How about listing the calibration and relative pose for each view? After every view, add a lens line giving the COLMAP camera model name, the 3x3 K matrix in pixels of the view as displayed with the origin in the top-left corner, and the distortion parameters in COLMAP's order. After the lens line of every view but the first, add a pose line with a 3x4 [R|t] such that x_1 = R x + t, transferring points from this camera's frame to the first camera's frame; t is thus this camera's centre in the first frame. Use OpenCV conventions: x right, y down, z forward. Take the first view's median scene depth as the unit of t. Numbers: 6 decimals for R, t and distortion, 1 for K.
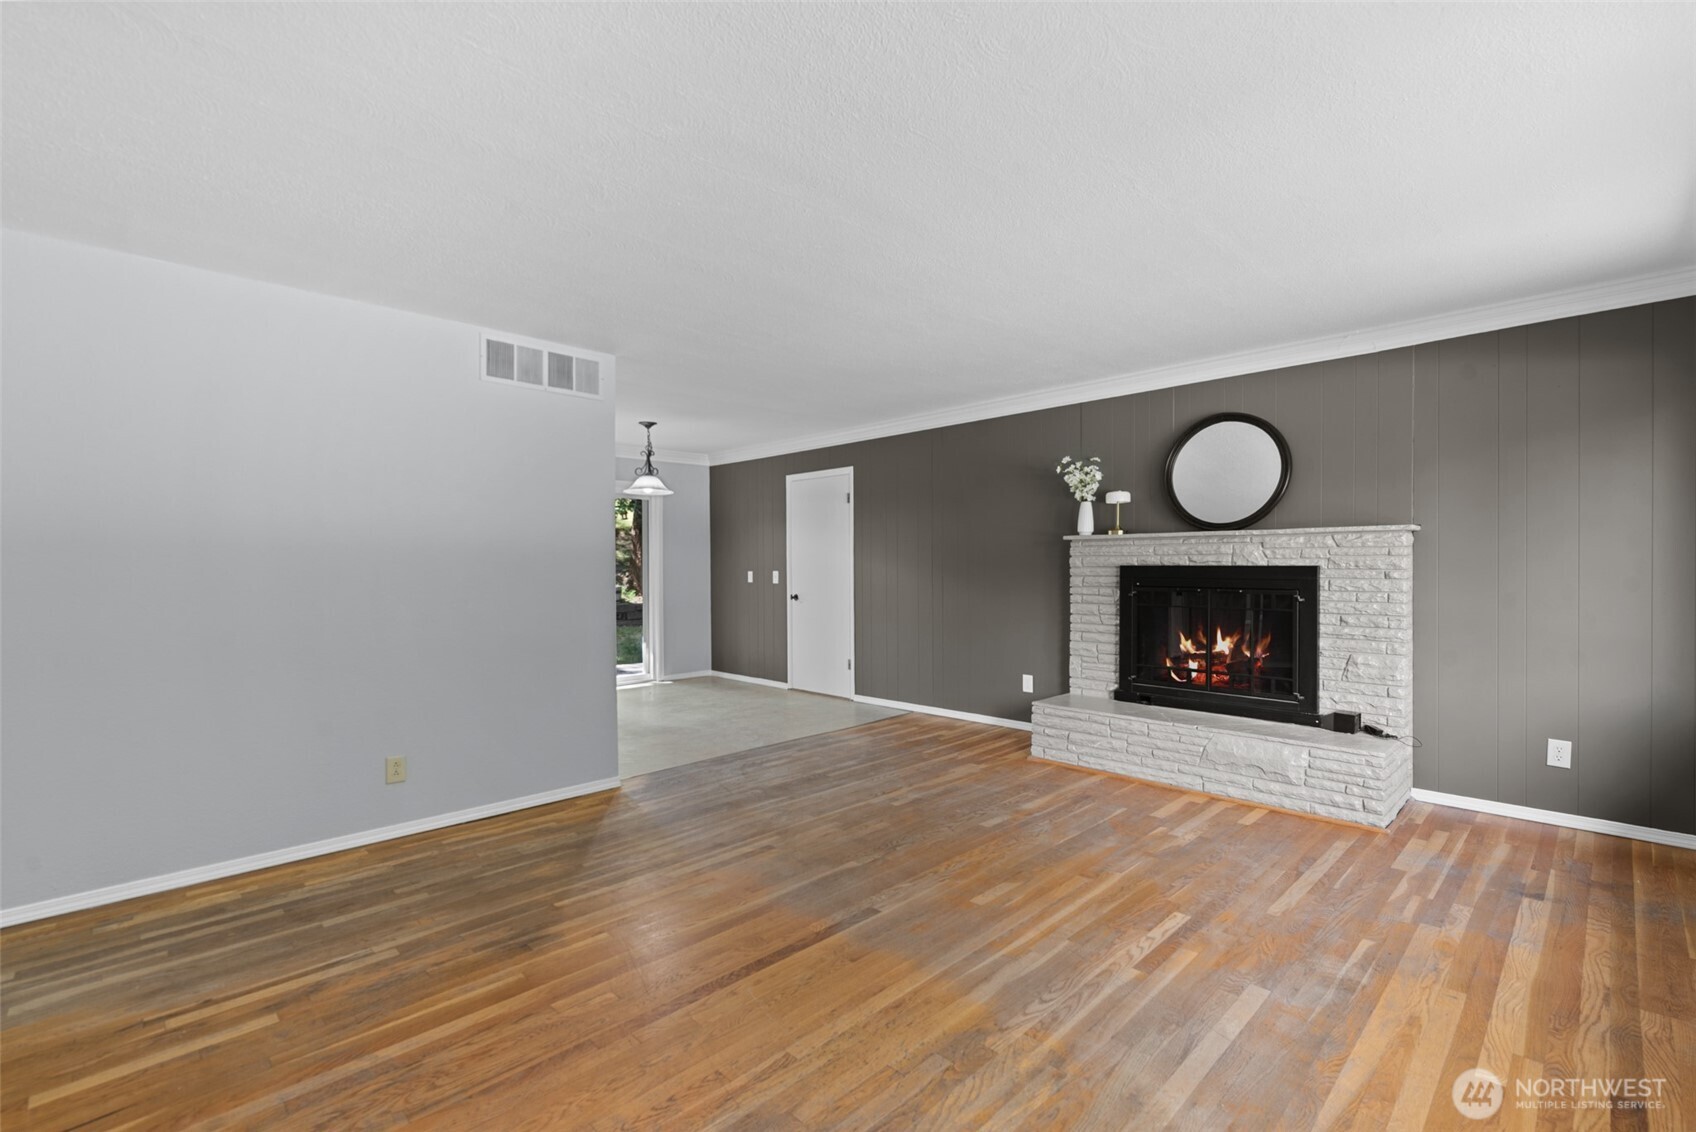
lens RADIAL K [[752.1, 0, 847.4], [0, 752.1, 564.4], [0, 0, 1]] dist [-0.000743, 0.001357]
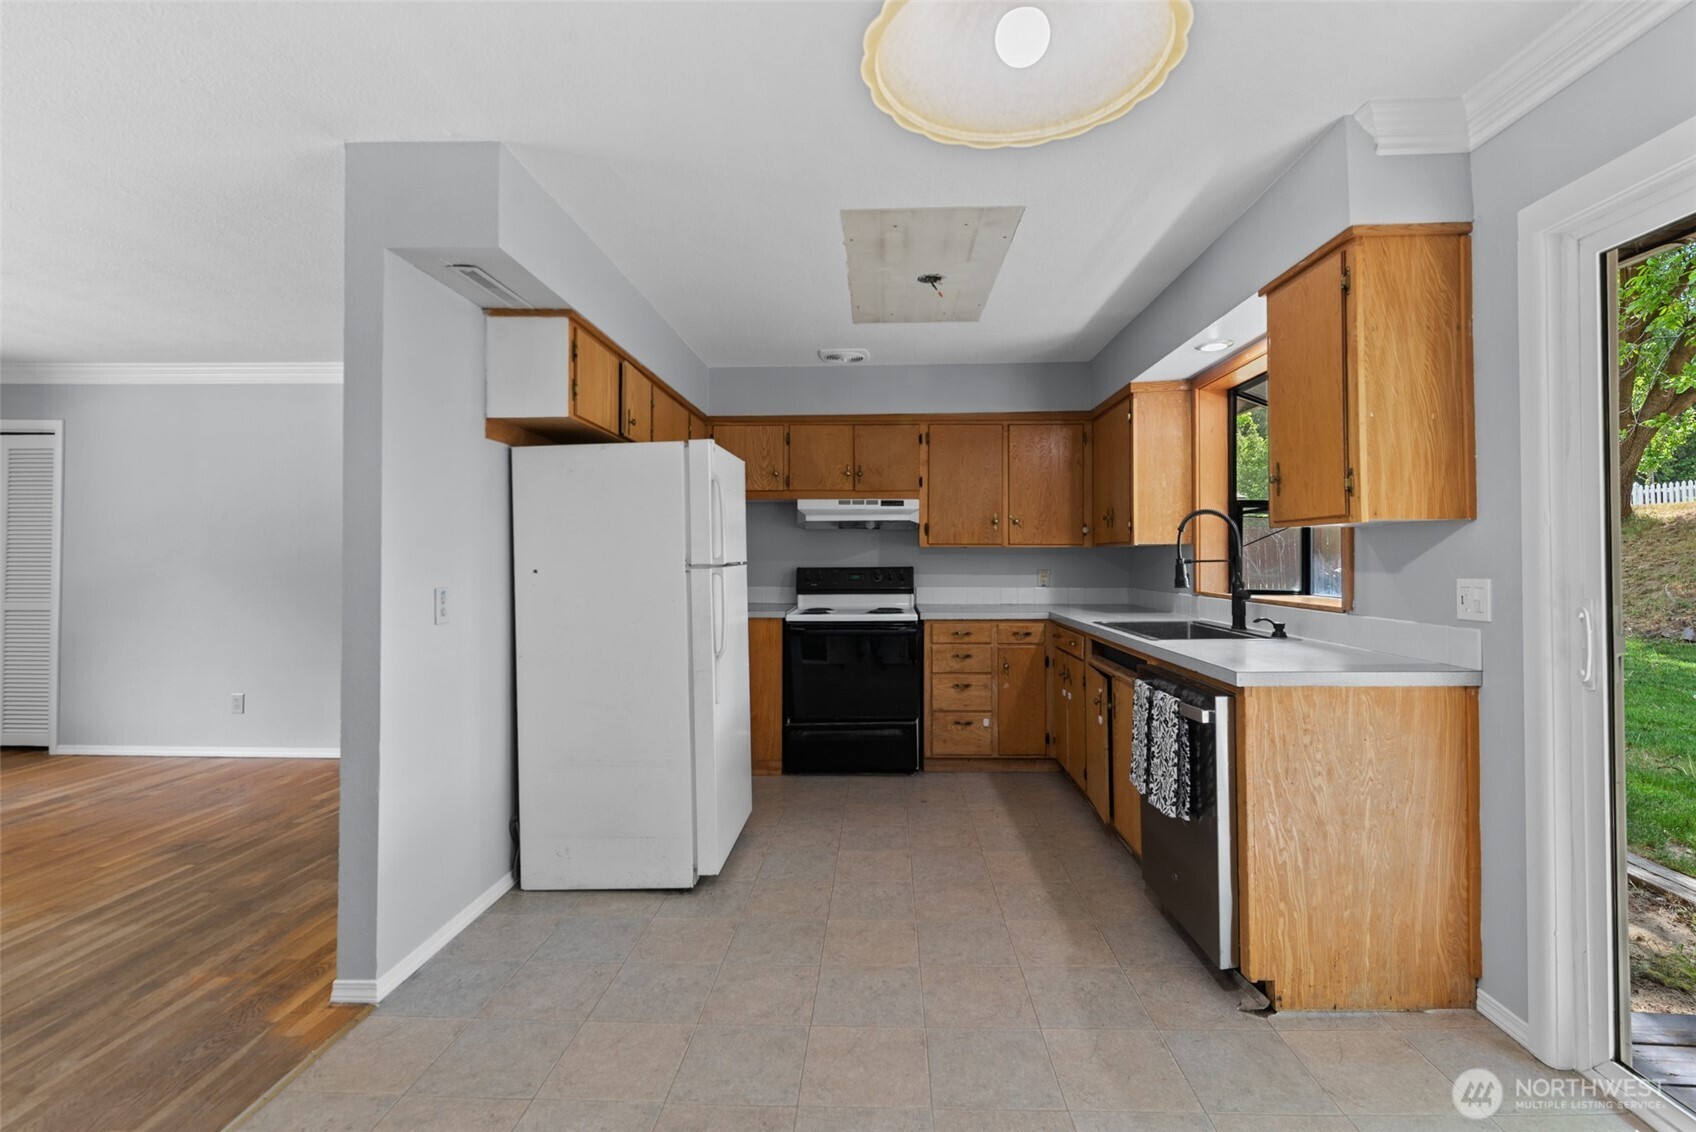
lens RADIAL K [[752.1, 0, 864.2], [0, 752.1, 549.2], [0, 0, 1]] dist [-0.000743, 0.001357]
pose [[-0.707027, 0.001085, -0.707185, -0.132770], [0.009404, 0.999925, -0.007869, 0.001826], [0.707124, -0.012214, -0.706984, 1.088329]]
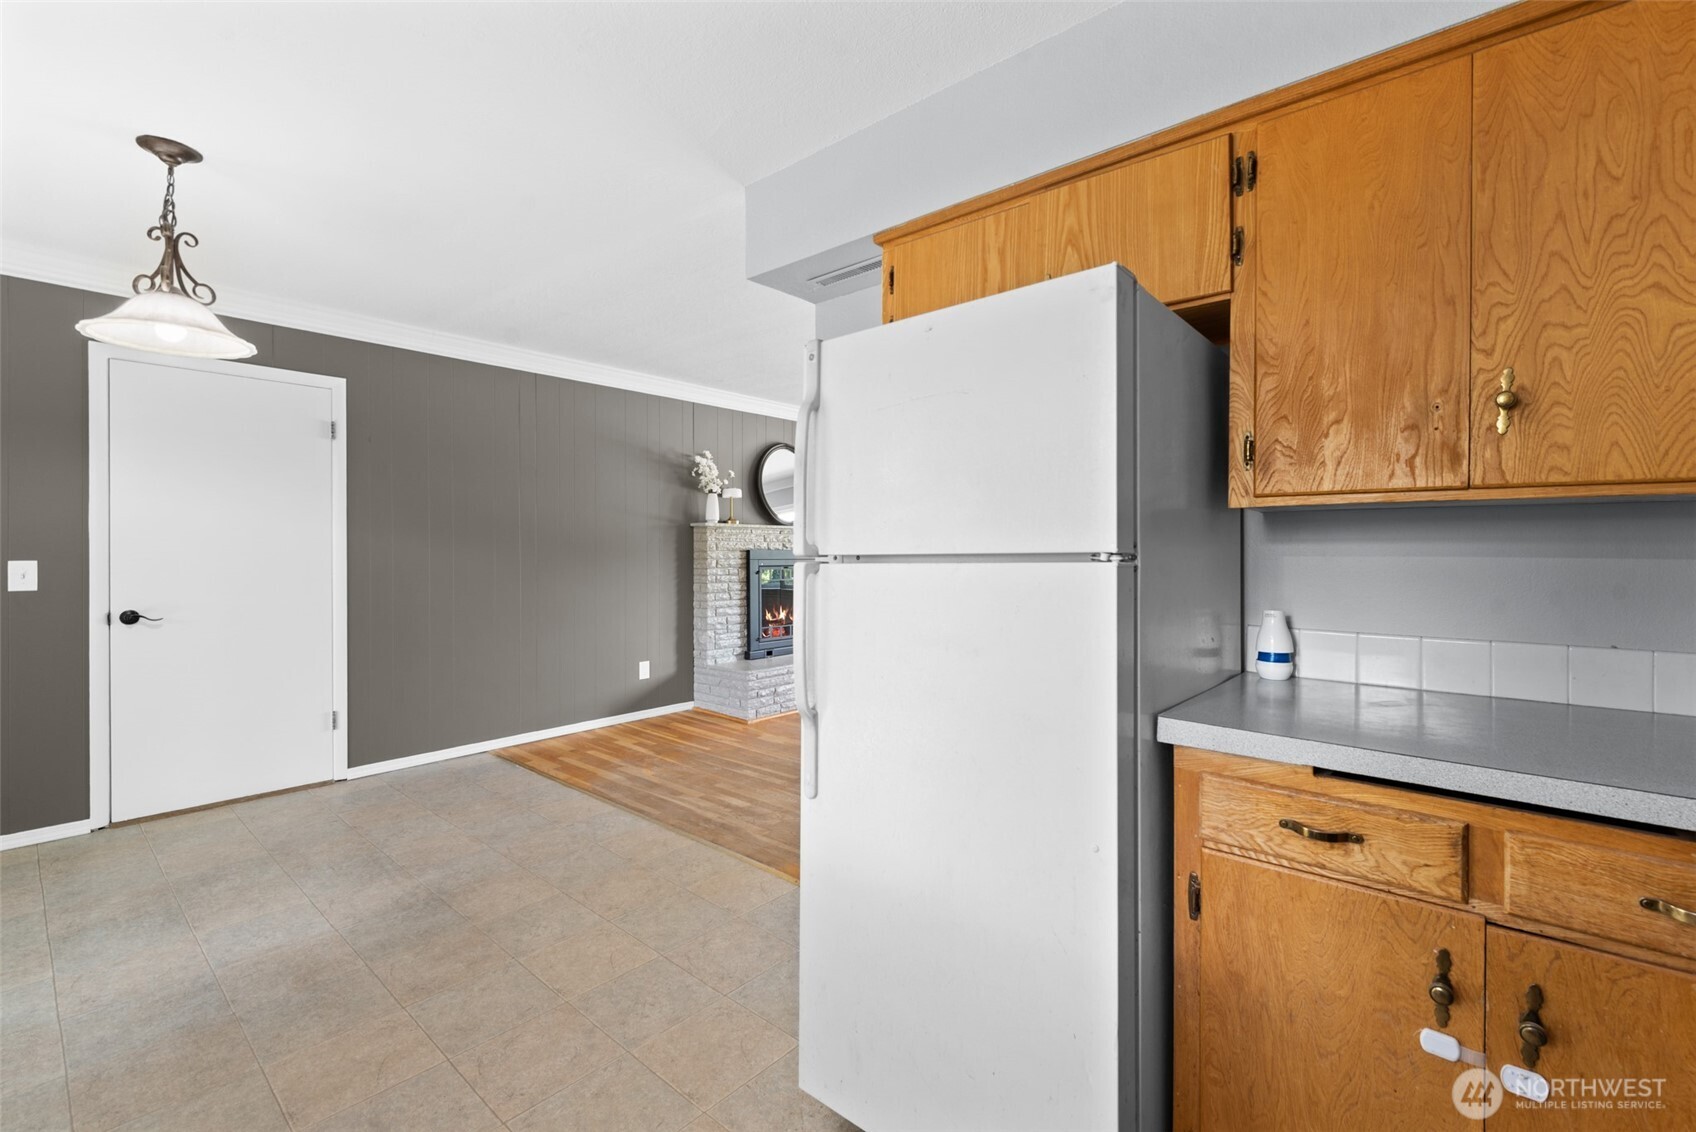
lens RADIAL K [[752.1, 0, 851.9], [0, 752.1, 549.8], [0, 0, 1]] dist [-0.000743, 0.001357]
pose [[-0.096859, 0.005402, 0.995283, -0.655423], [0.001634, 0.999985, -0.005268, 0.006513], [-0.995297, 0.001117, -0.096866, 0.711181]]
